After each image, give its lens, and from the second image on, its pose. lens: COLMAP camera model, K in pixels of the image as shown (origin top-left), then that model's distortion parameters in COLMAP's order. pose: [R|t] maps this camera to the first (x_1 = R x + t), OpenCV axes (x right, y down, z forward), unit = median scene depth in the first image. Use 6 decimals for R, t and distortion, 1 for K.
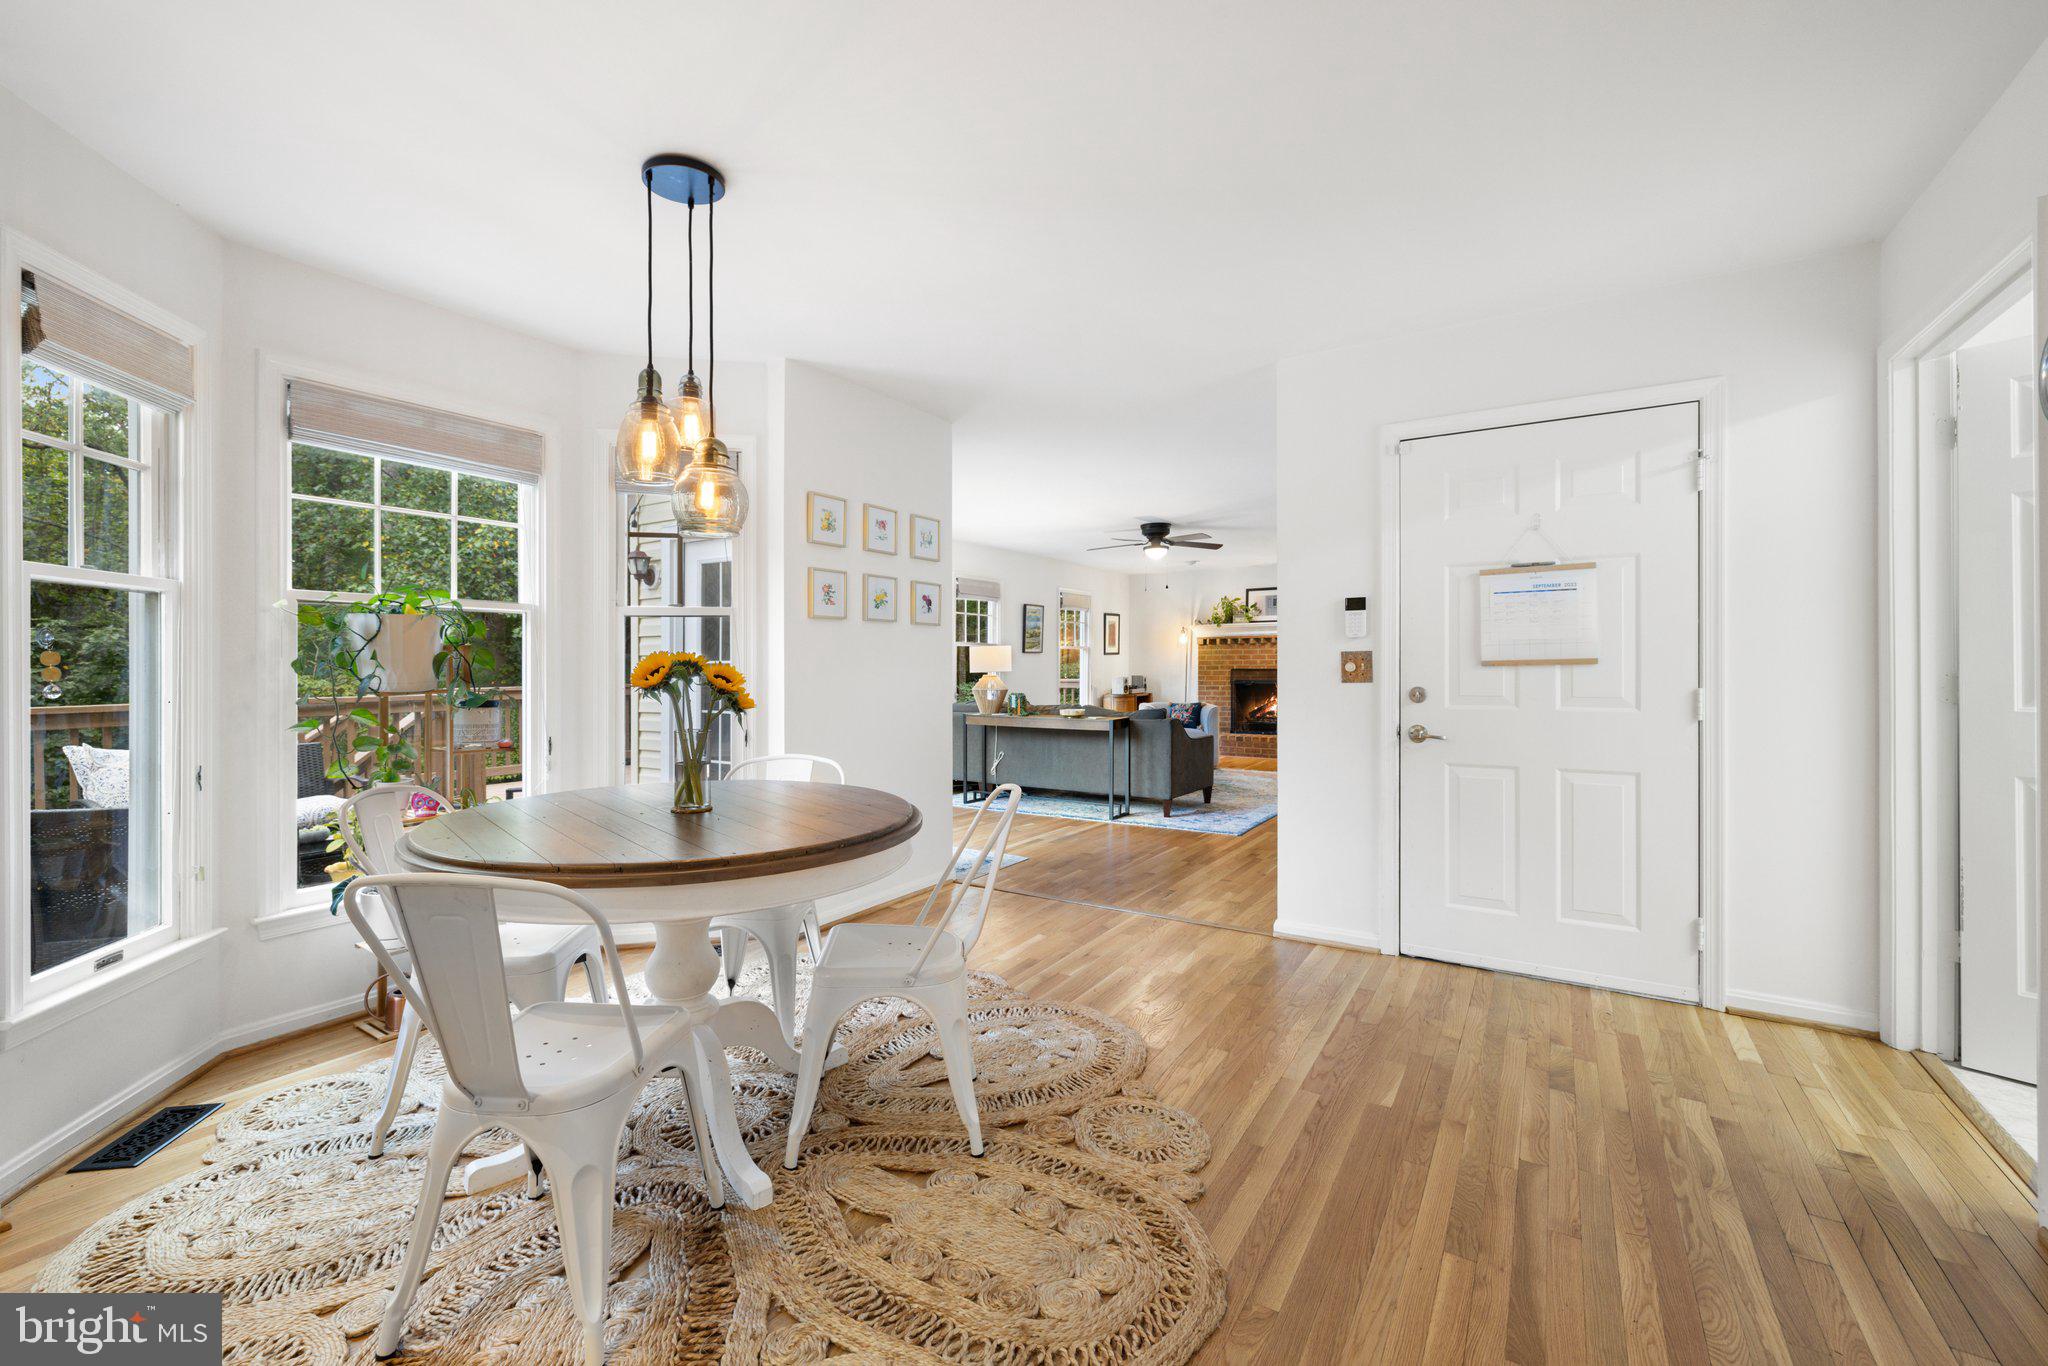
lens RADIAL K [[869.9, 0, 998.0], [0, 869.9, 669.2], [0, 0, 1]] dist [-0.000753, -0.000352]
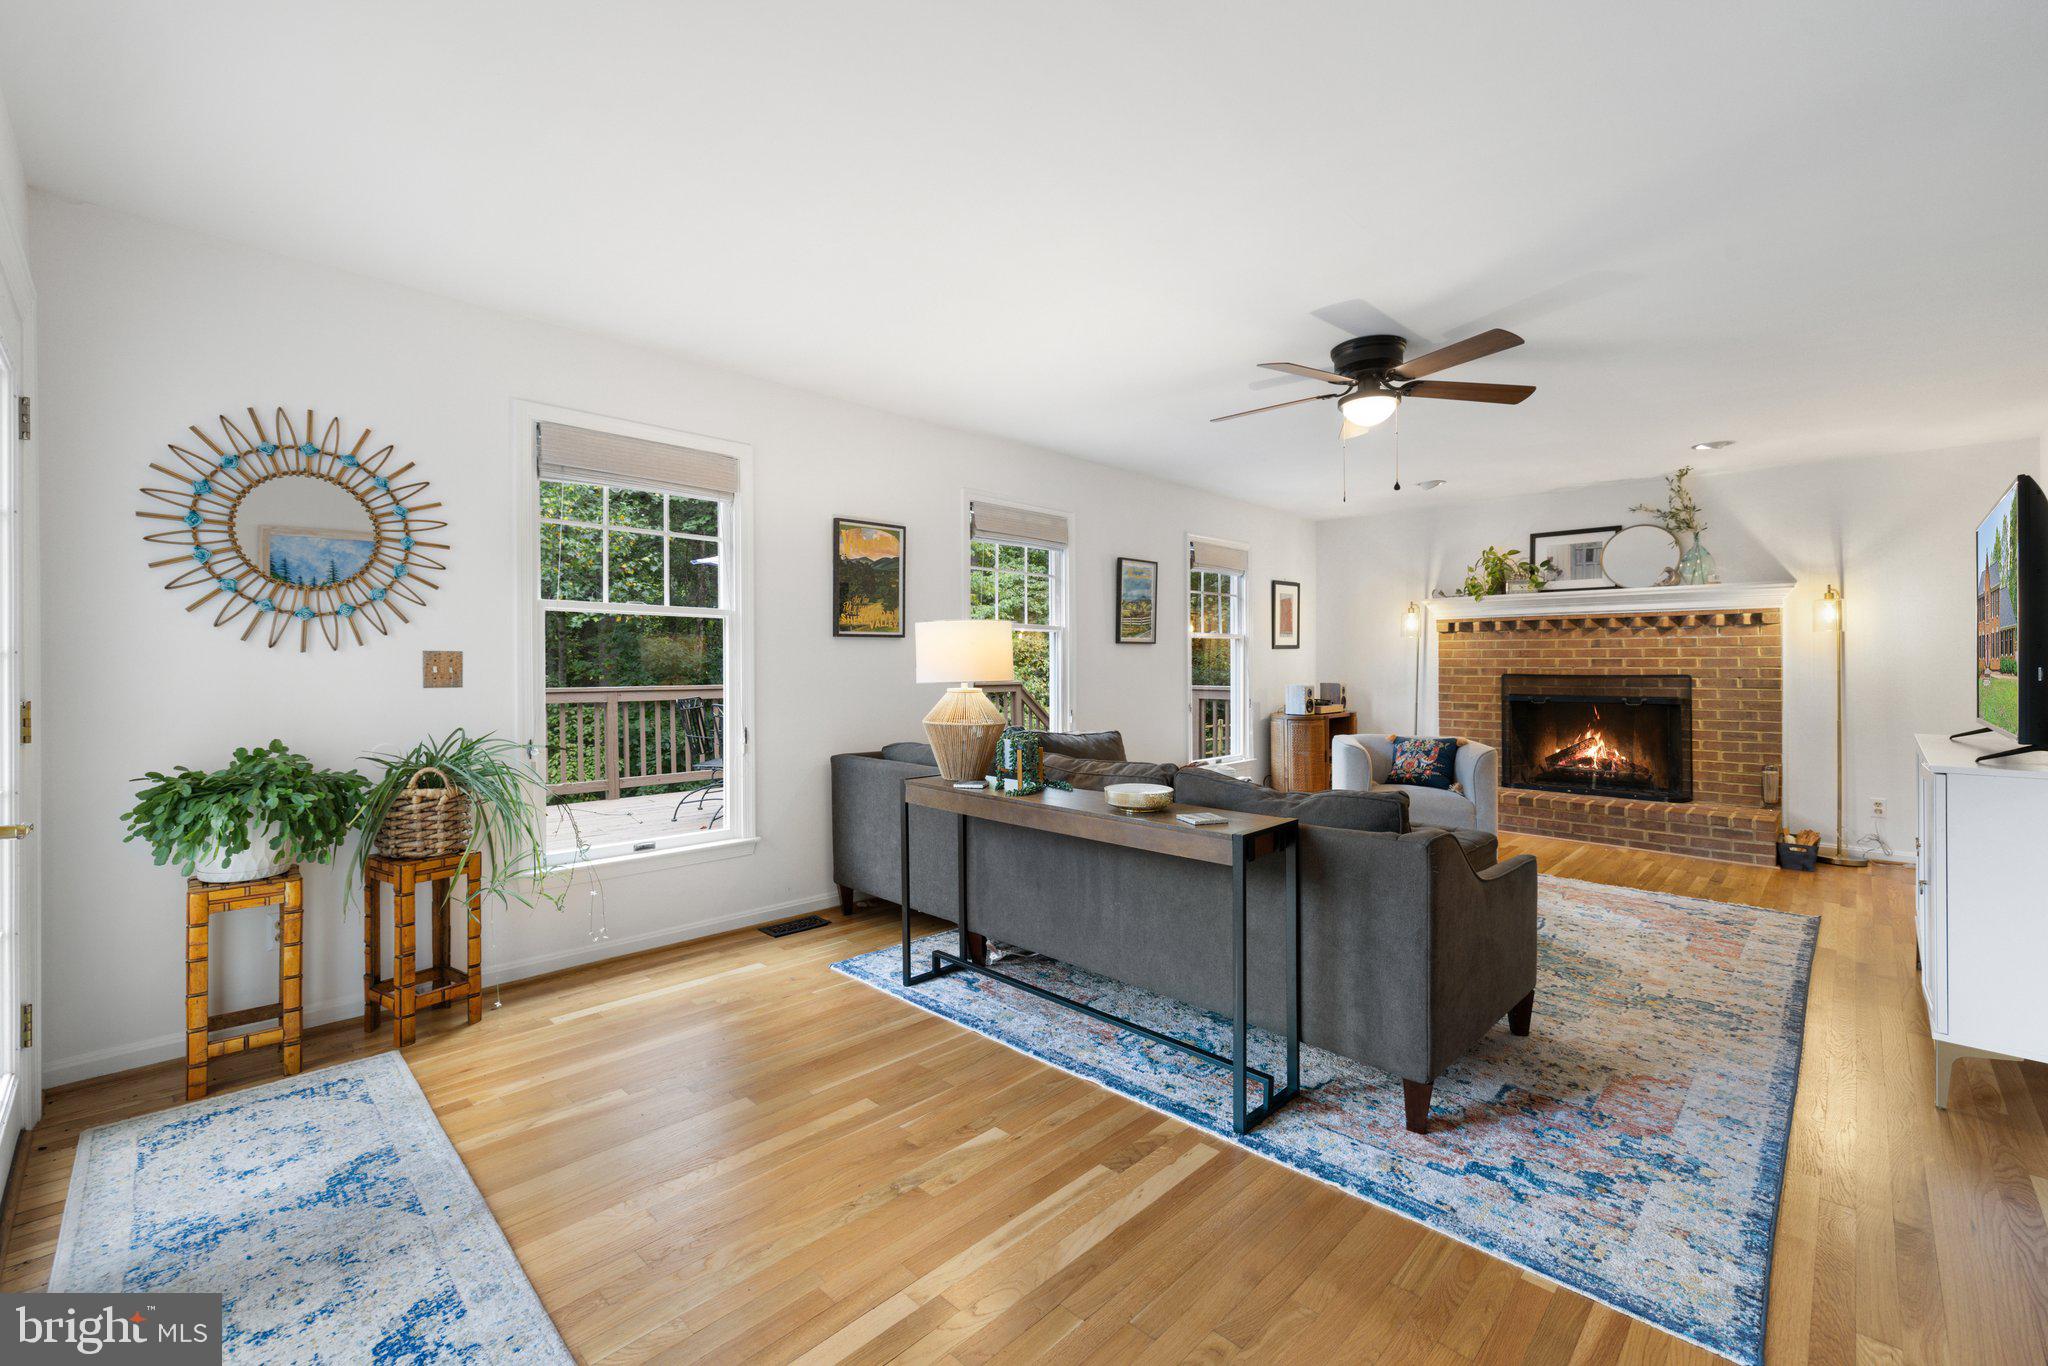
lens RADIAL K [[869.9, 0, 1009.7], [0, 869.9, 655.6], [0, 0, 1]] dist [-0.000753, -0.000352]
pose [[0.980566, 0.005643, -0.196110, 0.104011], [-0.008040, 0.999902, -0.011426, -0.005544], [0.196027, 0.012781, 0.980515, 0.623905]]
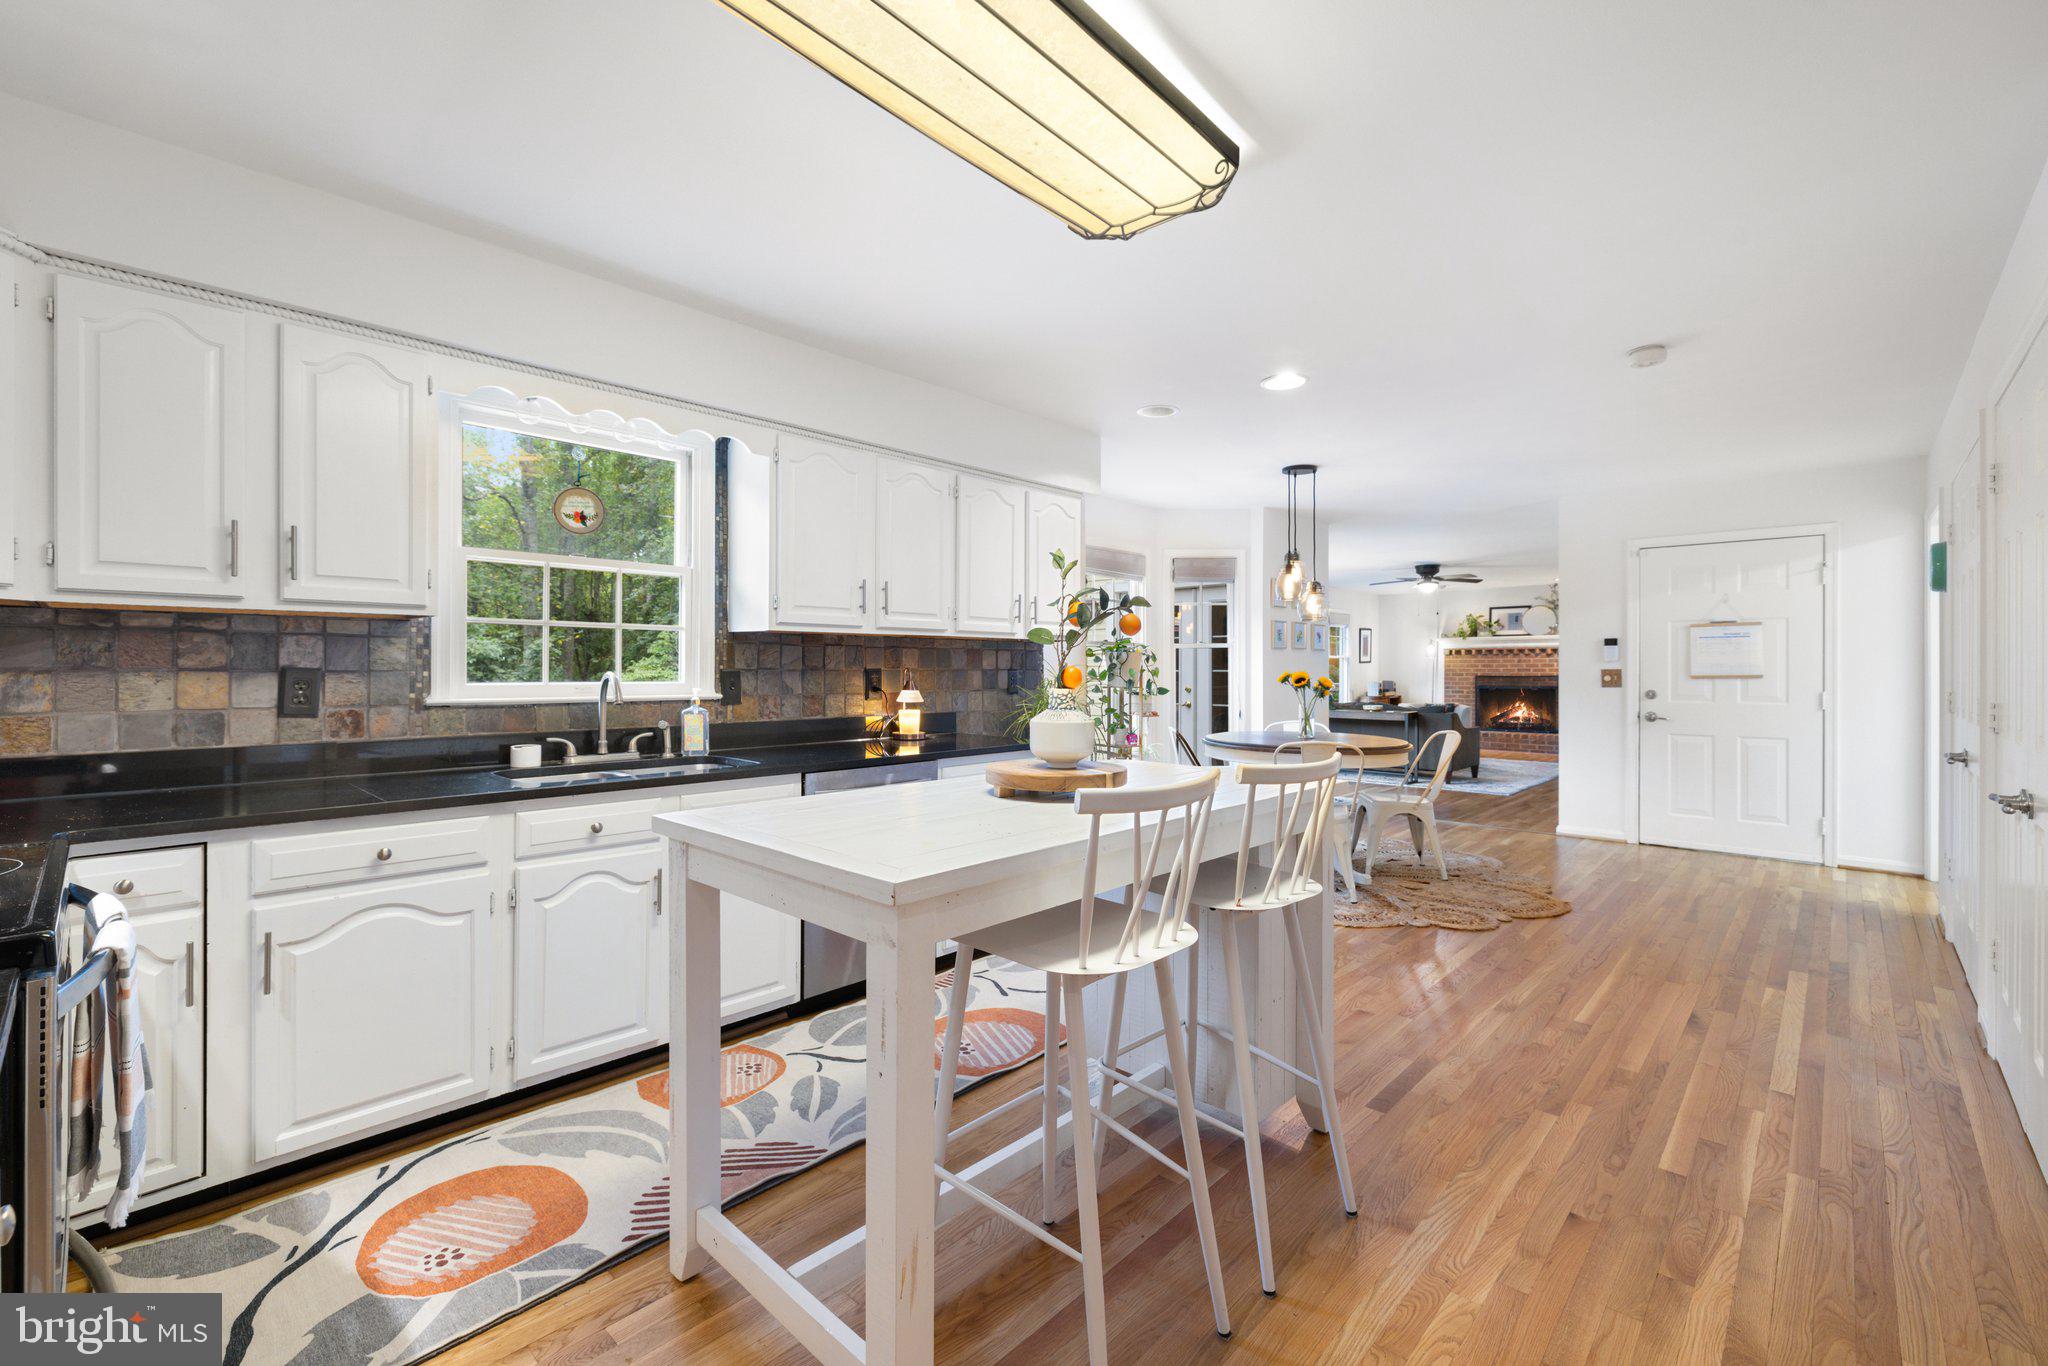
lens RADIAL K [[869.9, 0, 1004.4], [0, 869.9, 668.7], [0, 0, 1]] dist [-0.000753, -0.000352]
pose [[0.981347, 0.004859, -0.192185, -0.218390], [-0.005455, 0.999982, -0.002570, -0.005325], [0.192169, 0.003570, 0.981355, -0.461142]]
